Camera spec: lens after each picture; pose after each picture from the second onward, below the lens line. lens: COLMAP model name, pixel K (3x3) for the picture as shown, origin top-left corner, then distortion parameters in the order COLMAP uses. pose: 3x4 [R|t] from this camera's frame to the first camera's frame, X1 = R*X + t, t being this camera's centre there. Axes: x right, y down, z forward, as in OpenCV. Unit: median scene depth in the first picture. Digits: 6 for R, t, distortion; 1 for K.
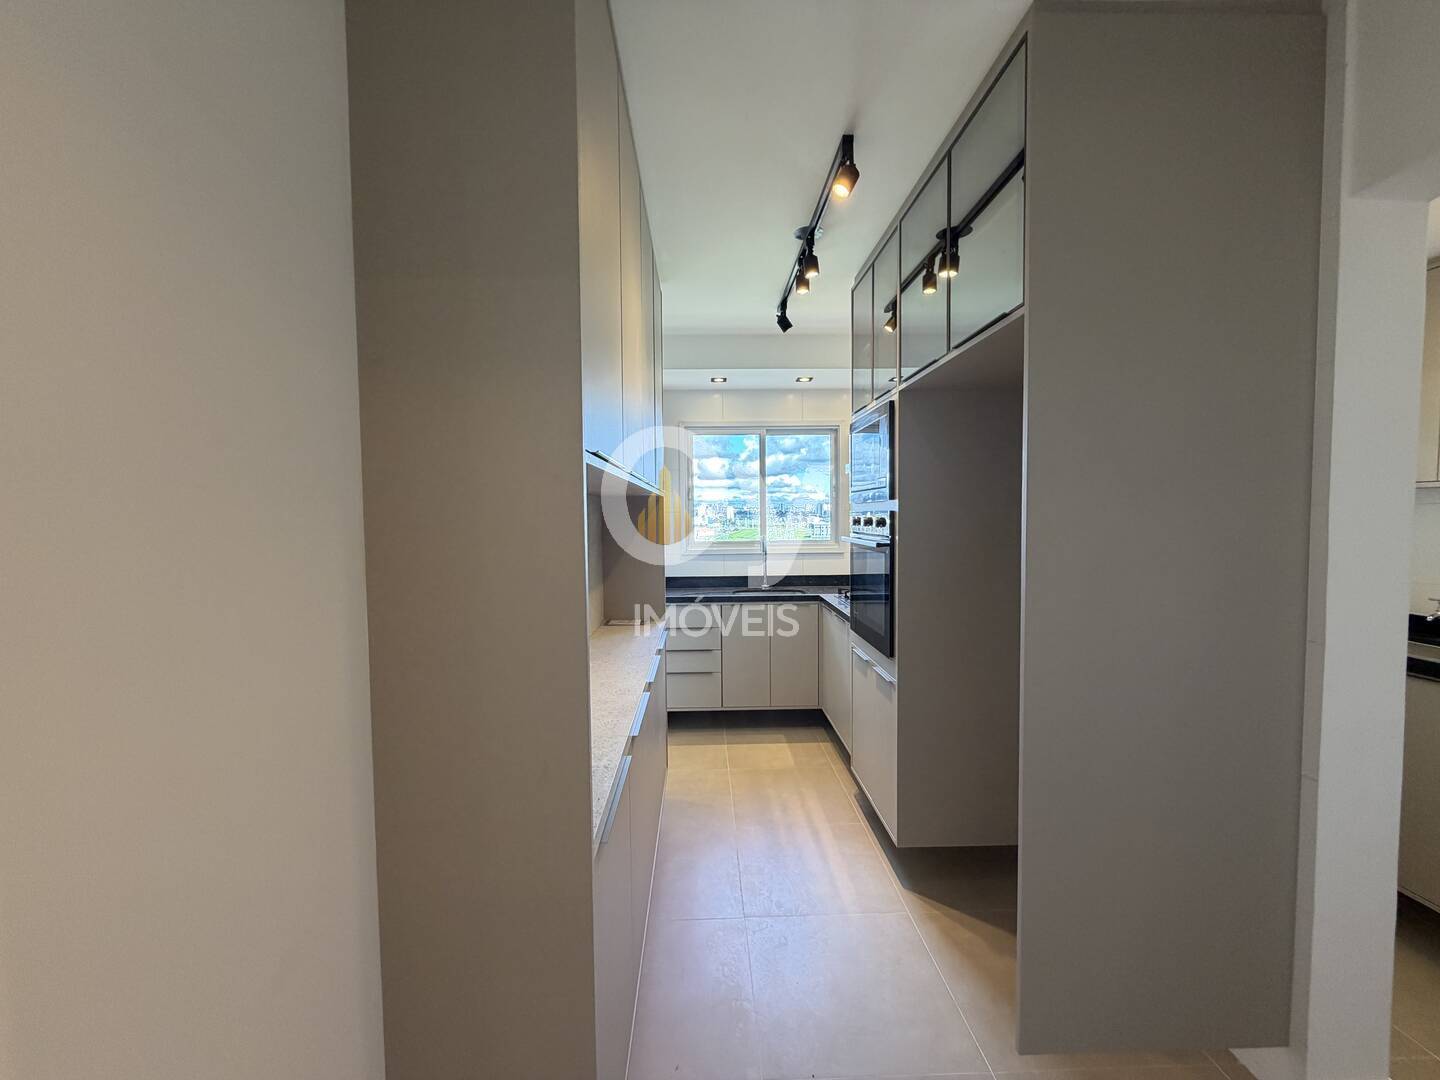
lens RADIAL K [[575.6, 0, 713.1], [0, 575.6, 540.8], [0, 0, 1]] dist [0.003143, -0.000138]
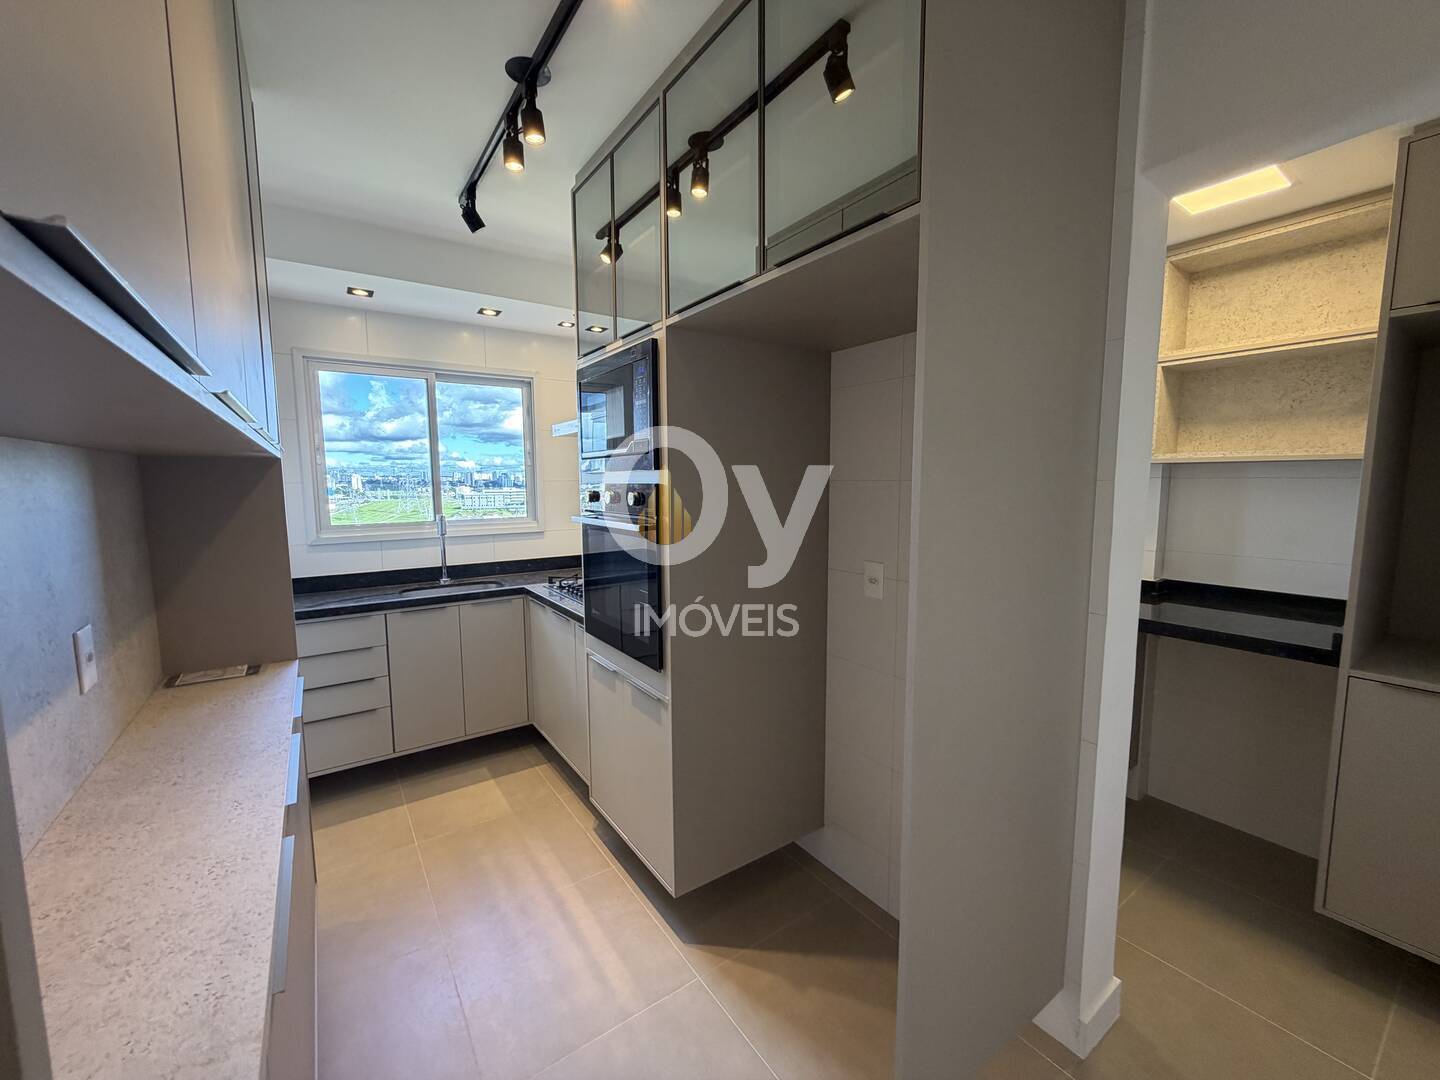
lens RADIAL K [[575.6, 0, 712.5], [0, 575.6, 541.9], [0, 0, 1]] dist [0.003143, -0.000138]
pose [[0.835604, -0.053307, 0.546740, -0.043395], [0.023592, 0.997845, 0.061234, -0.015939], [-0.548825, -0.038269, 0.835061, 0.243253]]
